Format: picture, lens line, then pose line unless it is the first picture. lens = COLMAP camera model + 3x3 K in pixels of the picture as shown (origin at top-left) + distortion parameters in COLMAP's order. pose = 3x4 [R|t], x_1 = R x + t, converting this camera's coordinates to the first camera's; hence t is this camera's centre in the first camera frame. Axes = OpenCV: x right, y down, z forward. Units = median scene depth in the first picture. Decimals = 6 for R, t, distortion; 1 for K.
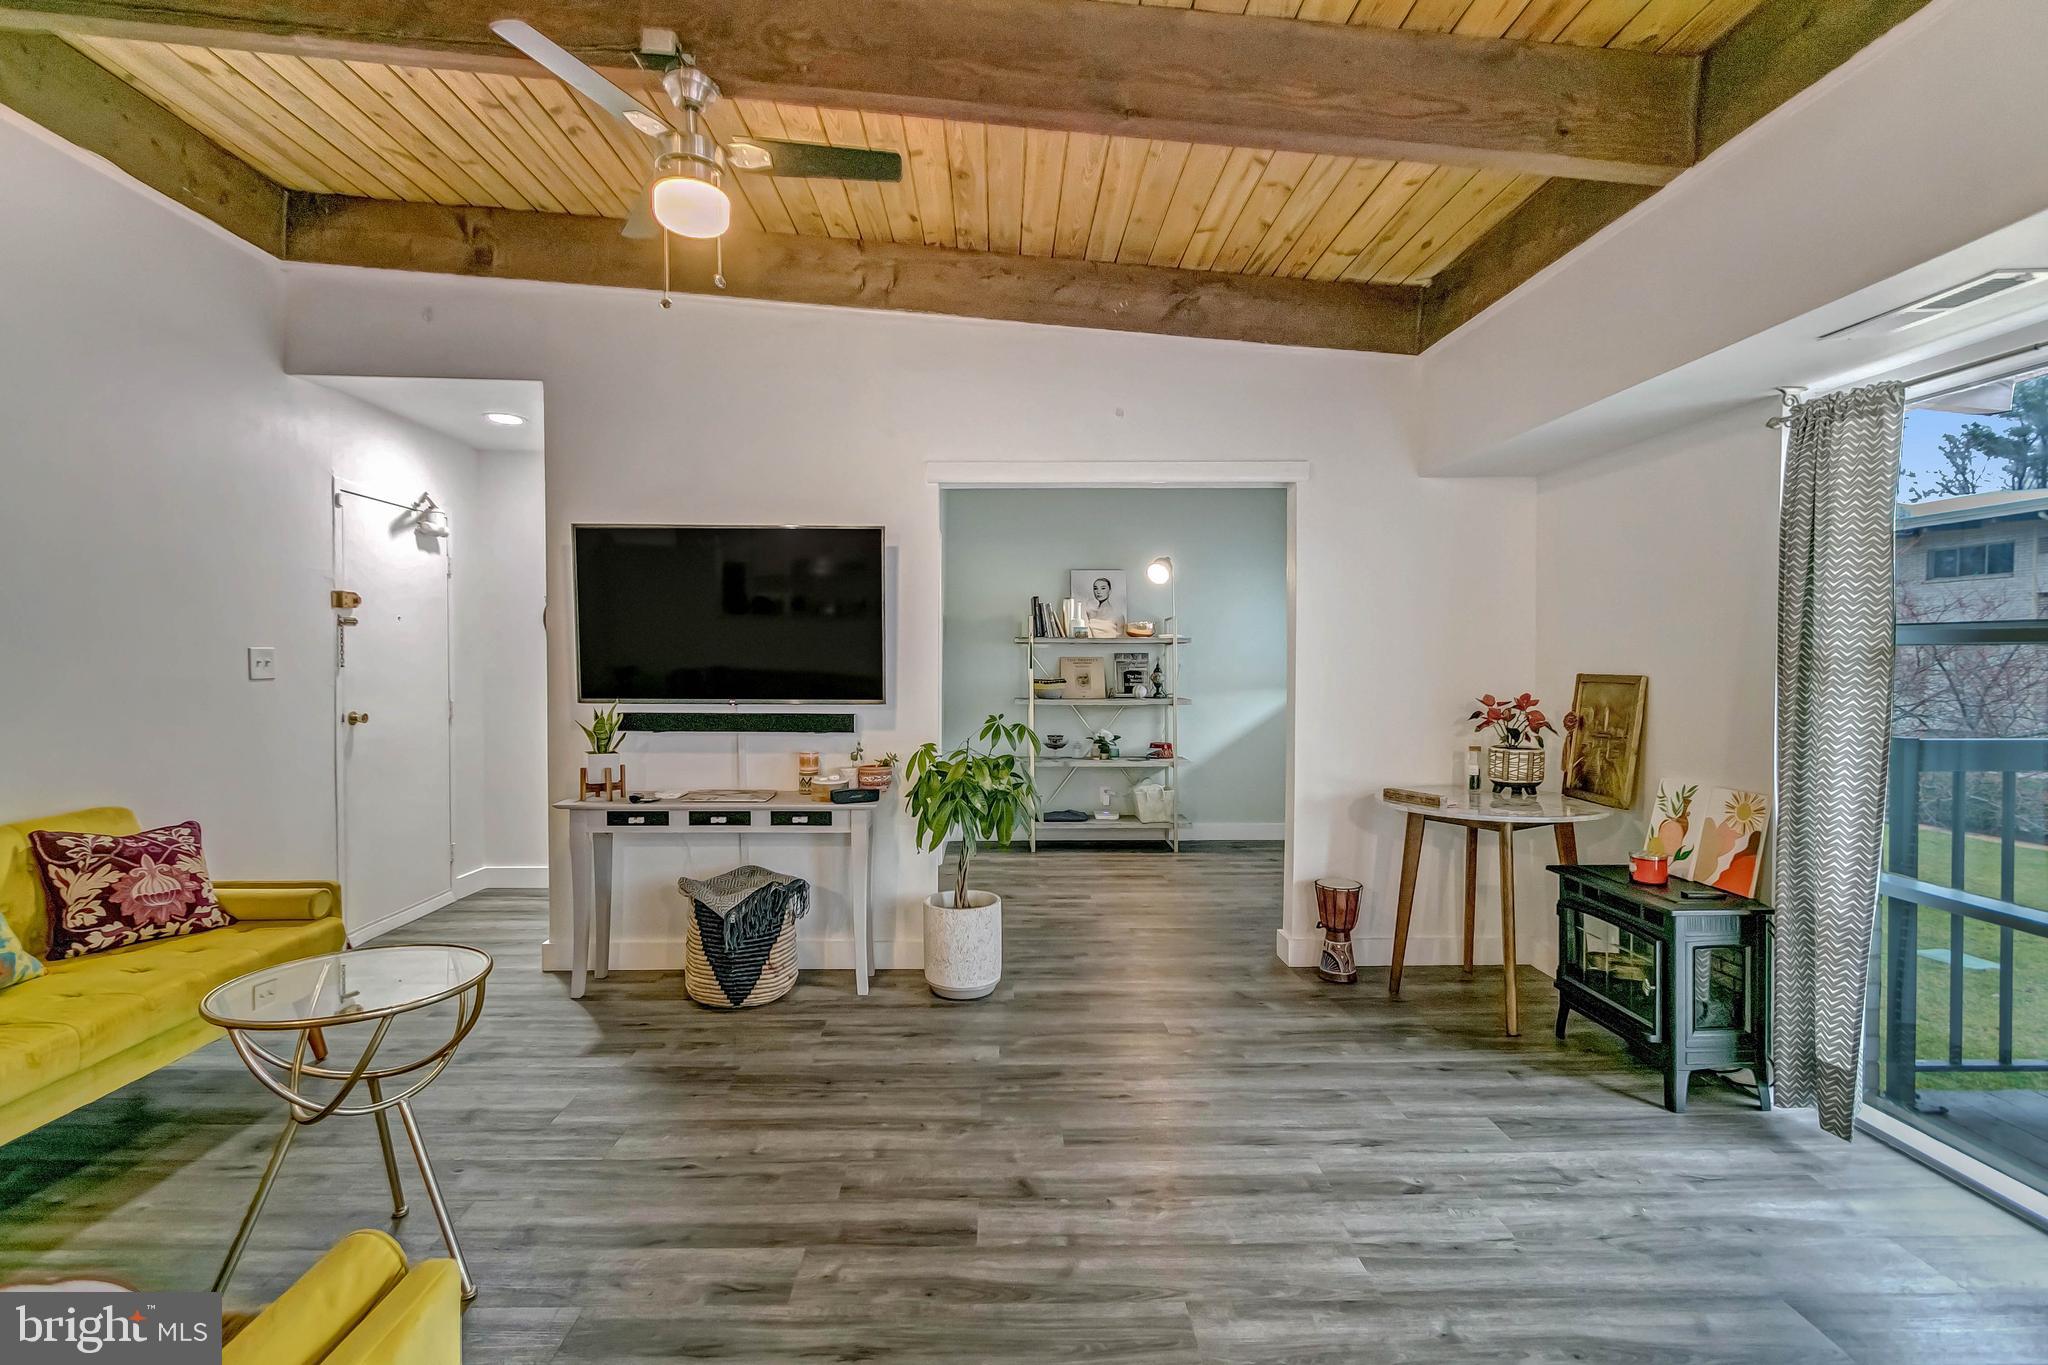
lens RADIAL K [[966.5, 0, 1007.4], [0, 966.5, 678.8], [0, 0, 1]] dist [0.009981, -0.006209]
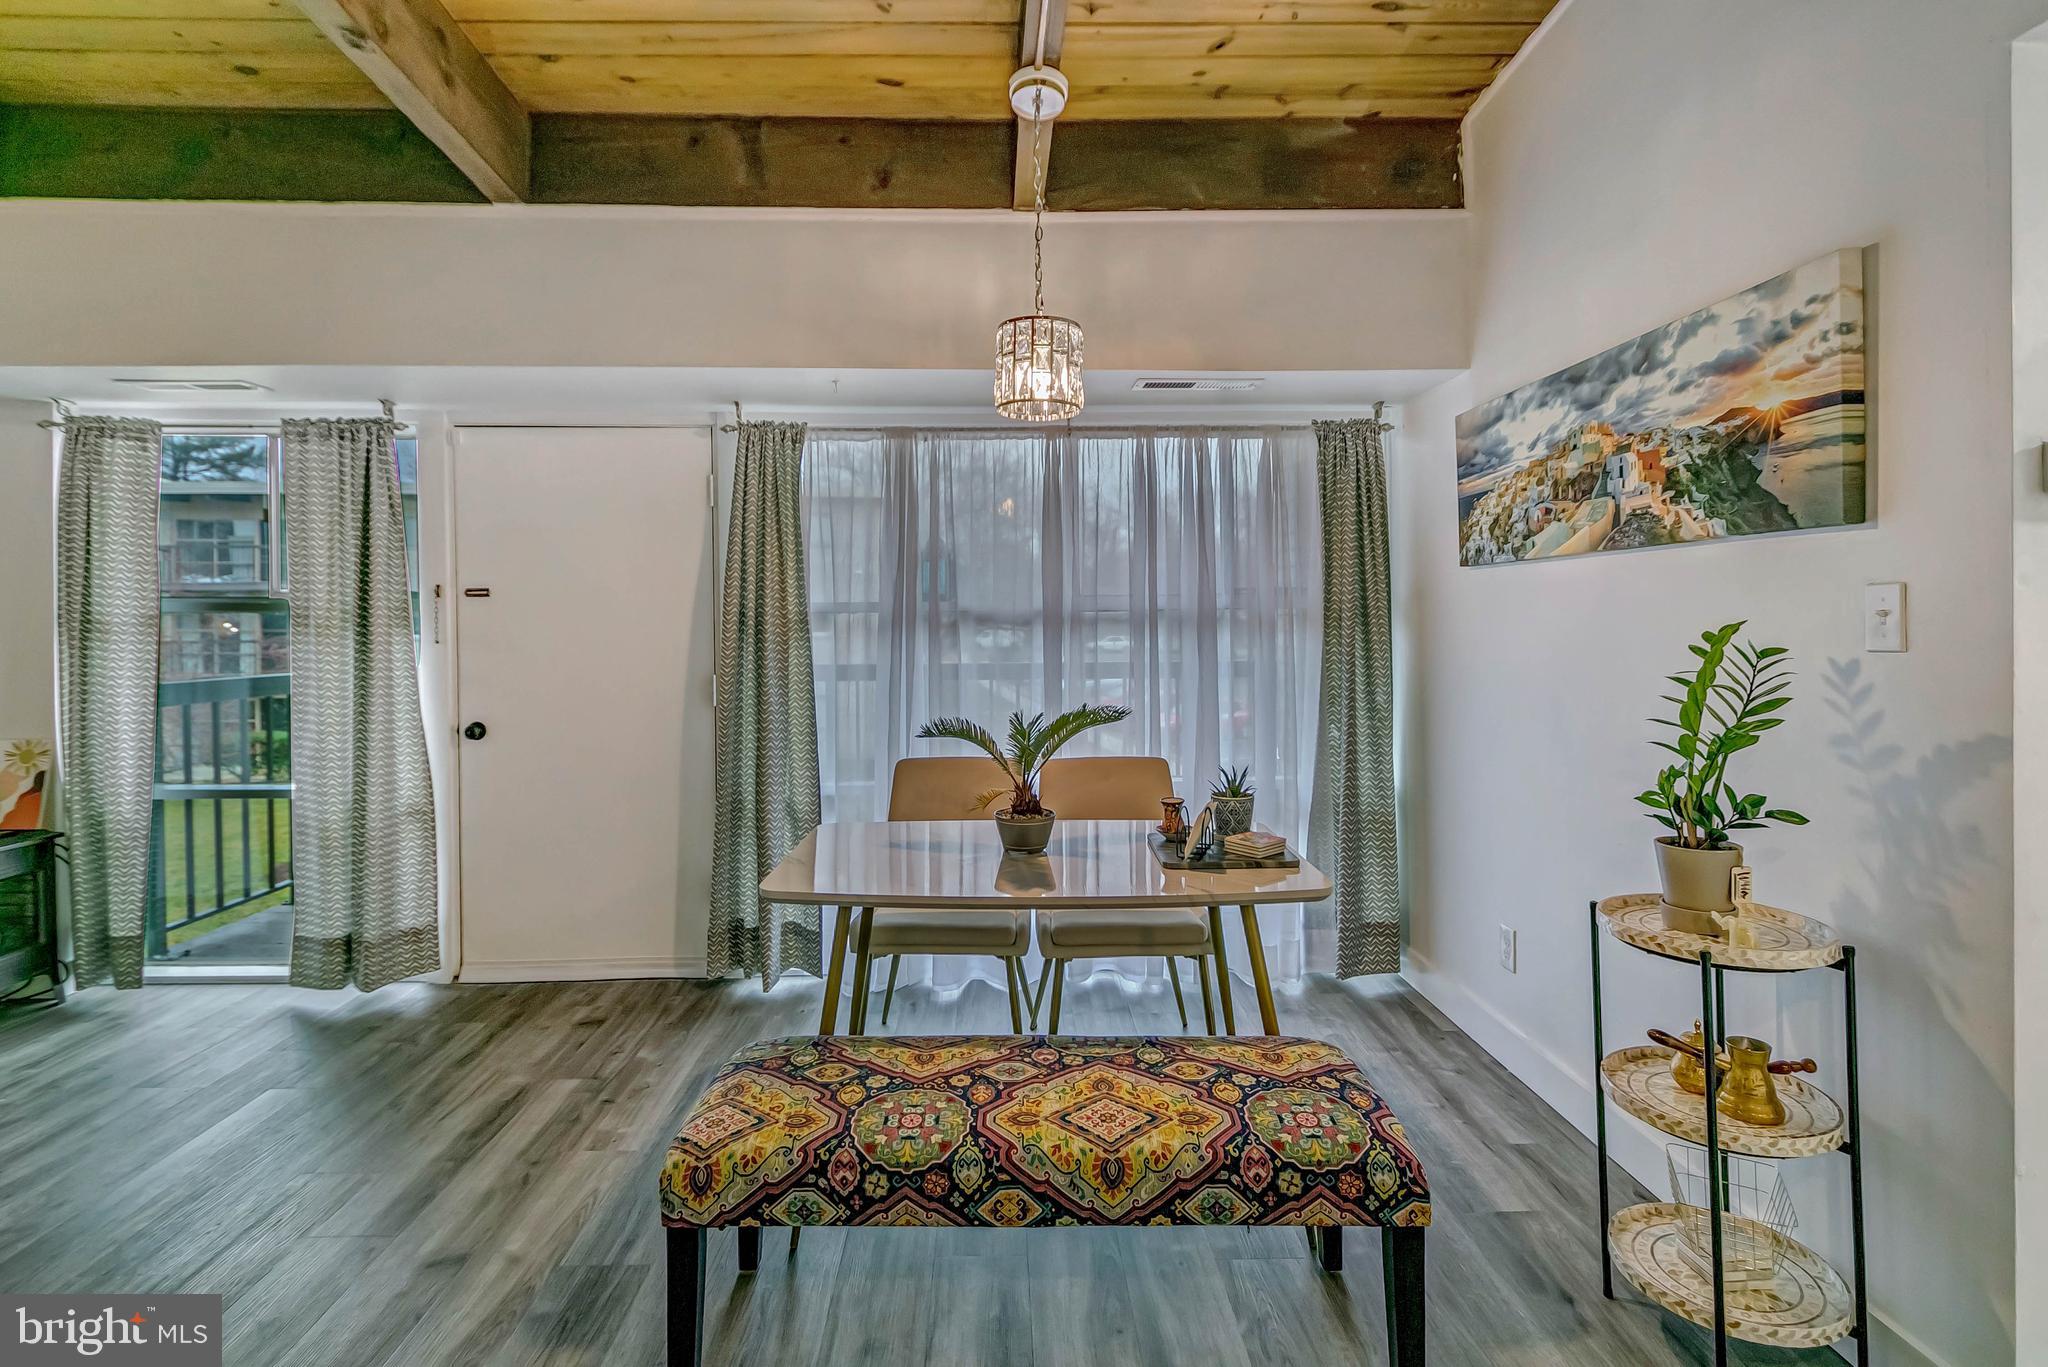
lens RADIAL K [[966.5, 0, 1012.5], [0, 966.5, 638.5], [0, 0, 1]] dist [0.009981, -0.006209]
pose [[-0.004976, -0.015035, 0.999875, -0.287682], [0.023685, 0.999605, 0.015149, 0.005522], [-0.999707, 0.023758, -0.004618, -0.120852]]
